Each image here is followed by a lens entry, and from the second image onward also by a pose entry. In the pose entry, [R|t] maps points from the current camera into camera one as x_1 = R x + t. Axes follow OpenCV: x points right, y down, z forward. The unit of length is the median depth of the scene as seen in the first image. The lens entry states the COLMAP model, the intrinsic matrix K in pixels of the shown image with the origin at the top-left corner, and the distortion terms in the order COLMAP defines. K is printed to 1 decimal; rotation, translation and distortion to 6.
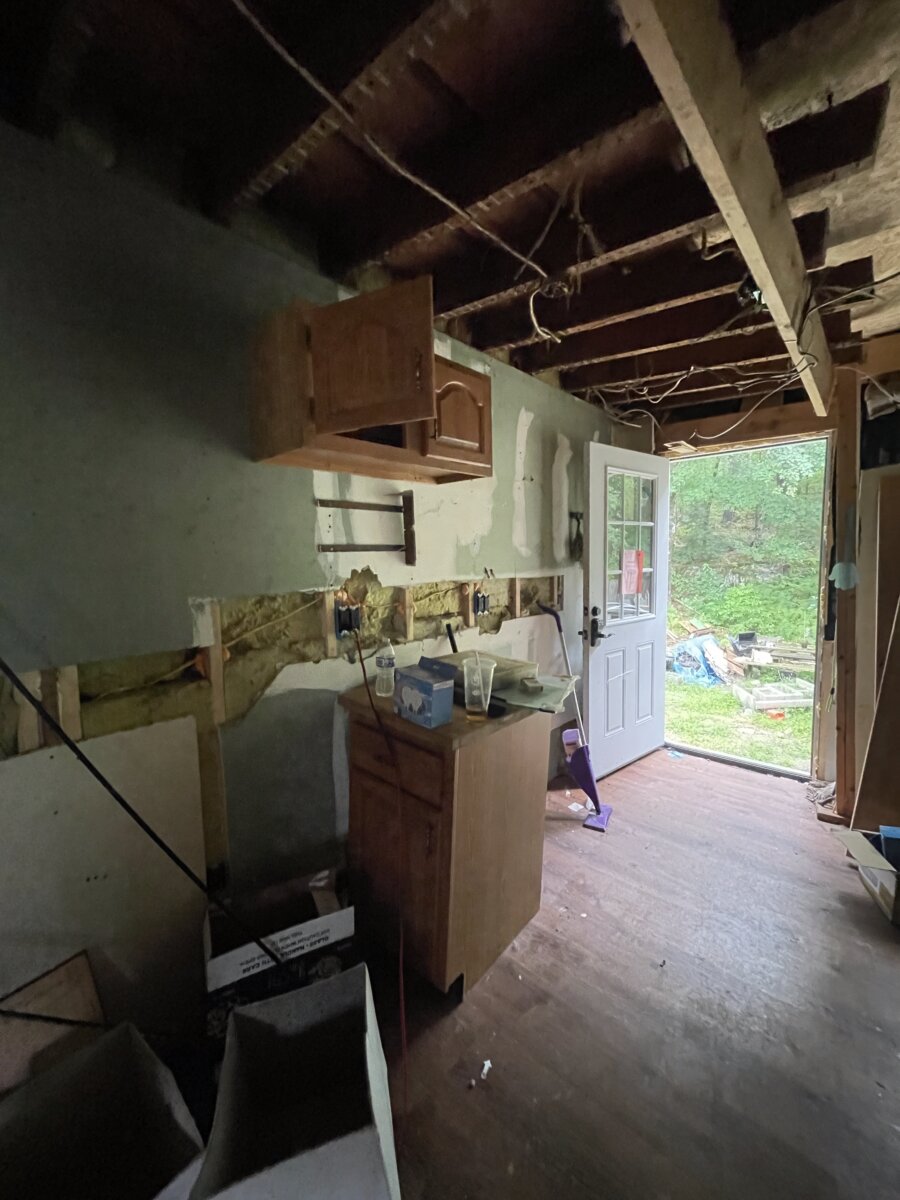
lens RADIAL K [[486.5, 0, 451.6], [0, 486.5, 596.0], [0, 0, 1]] dist [-0.000805, -0.000293]
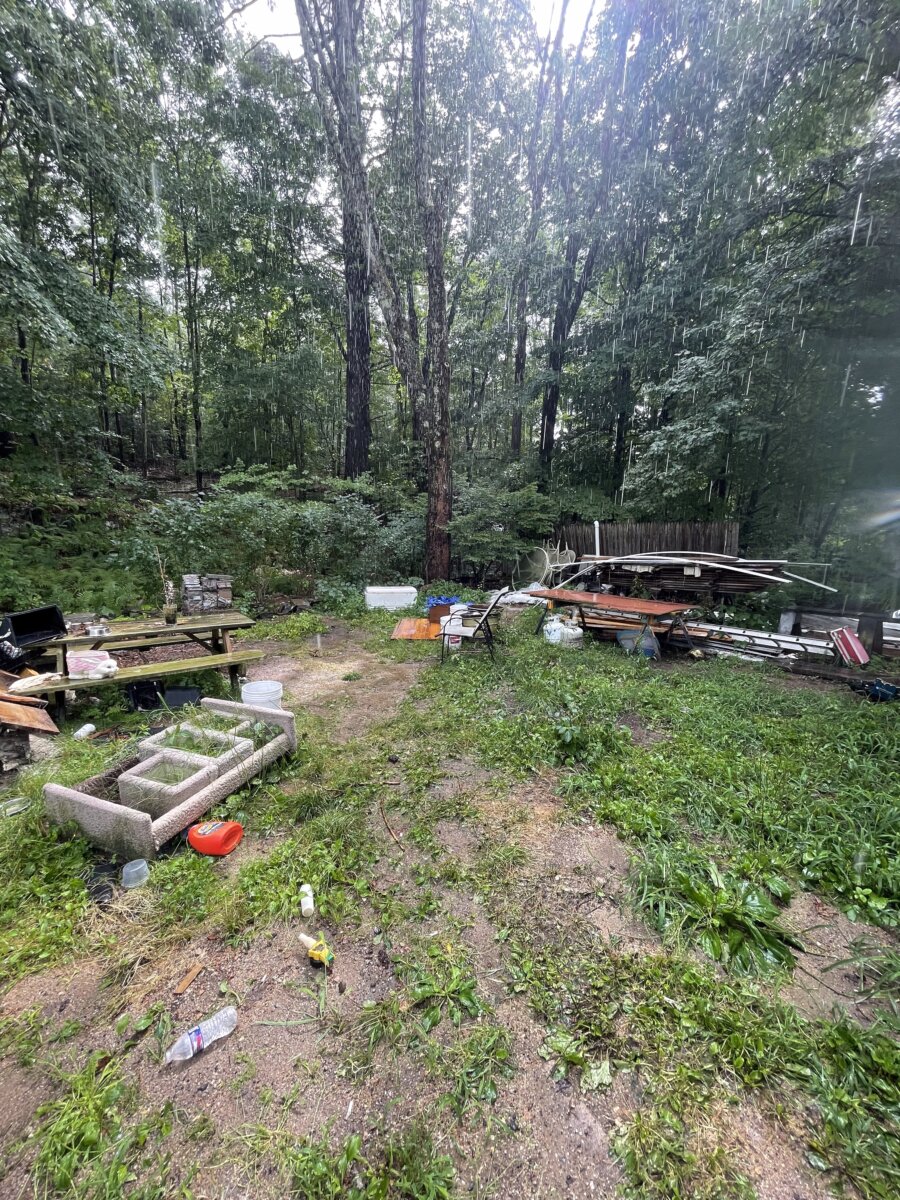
lens RADIAL K [[486.5, 0, 451.3], [0, 486.5, 599.3], [0, 0, 1]] dist [-0.000805, -0.000293]
pose [[0.230489, -0.125186, 0.964989, 0.319580], [0.061396, 0.991585, 0.113972, 0.043631], [-0.971136, 0.032977, 0.236235, 0.602461]]
